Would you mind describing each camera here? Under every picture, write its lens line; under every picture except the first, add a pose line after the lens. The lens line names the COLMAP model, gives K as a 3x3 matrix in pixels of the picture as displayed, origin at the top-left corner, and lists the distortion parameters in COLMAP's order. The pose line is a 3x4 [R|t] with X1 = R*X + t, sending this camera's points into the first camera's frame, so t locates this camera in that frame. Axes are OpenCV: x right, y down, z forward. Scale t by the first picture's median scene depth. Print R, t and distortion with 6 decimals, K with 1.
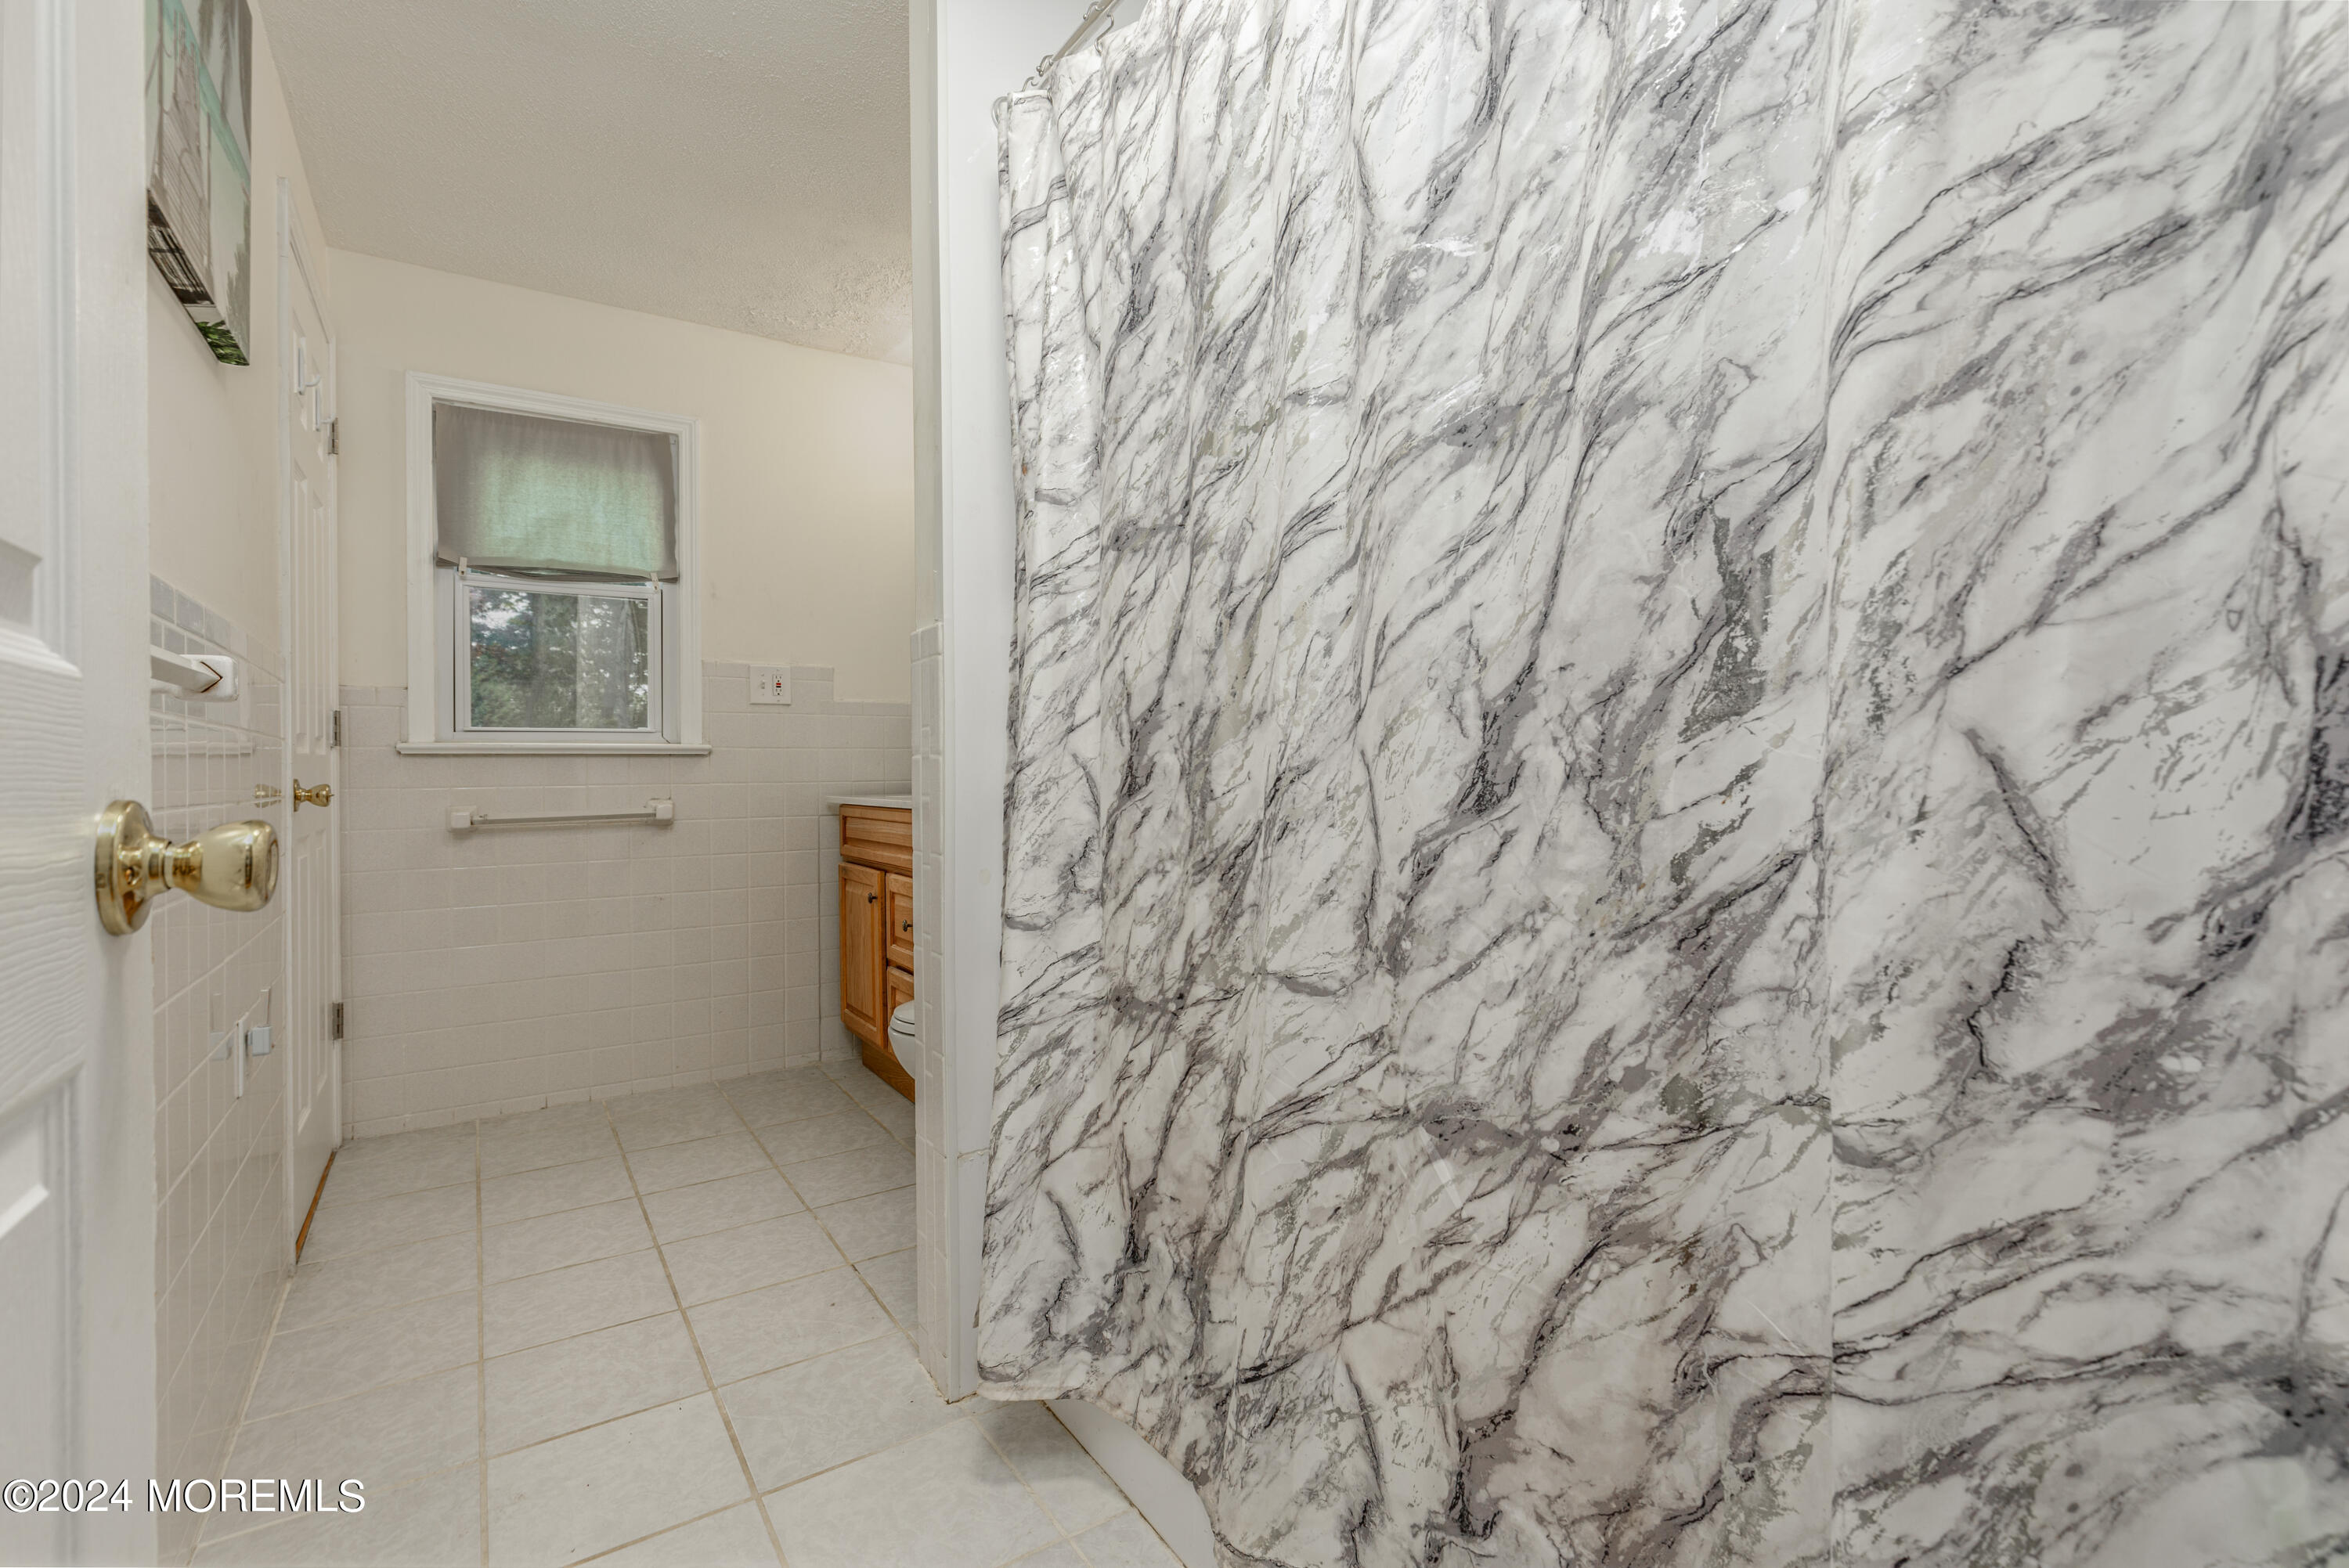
lens RADIAL K [[1062.0, 0, 1160.8], [0, 1062.0, 772.0], [0, 0, 1]] dist [0.009925, -0.001958]
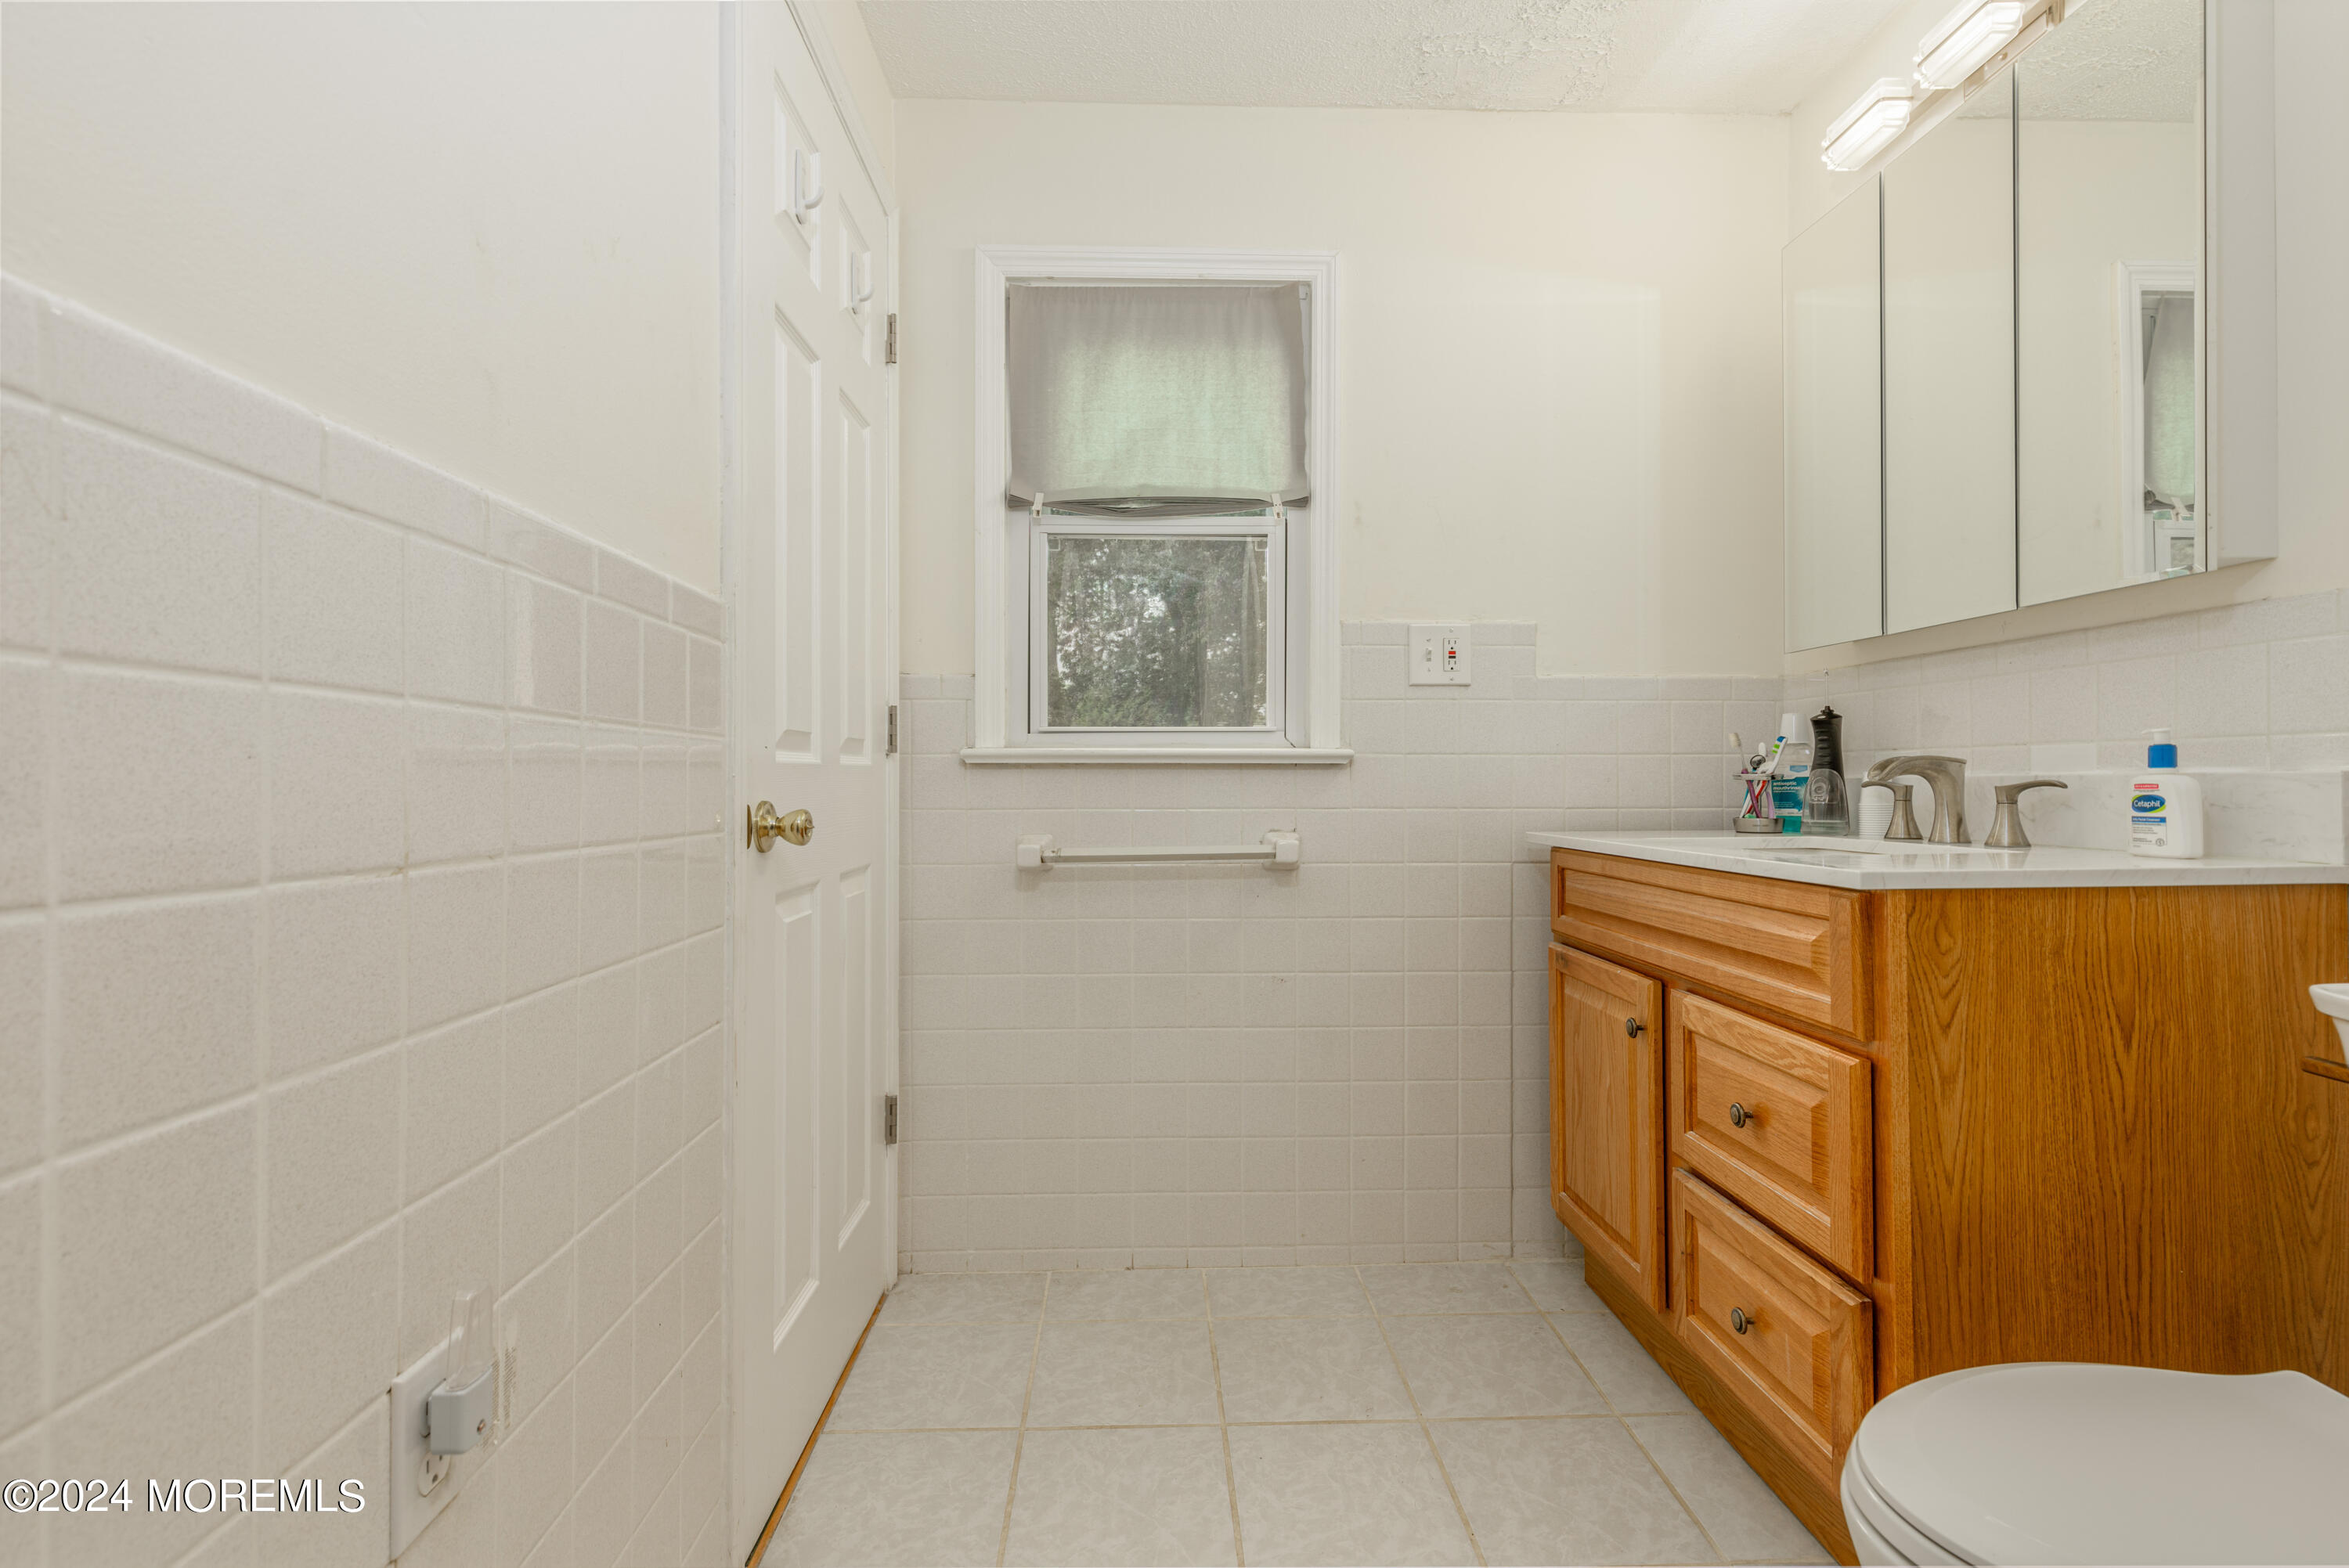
lens RADIAL K [[1062.0, 0, 1172.8], [0, 1062.0, 774.9], [0, 0, 1]] dist [0.009925, -0.001958]
pose [[0.858318, 0.003988, -0.513102, -0.197834], [-0.008546, 0.999942, -0.006522, -0.005109], [0.513047, 0.009983, 0.858303, 0.414786]]
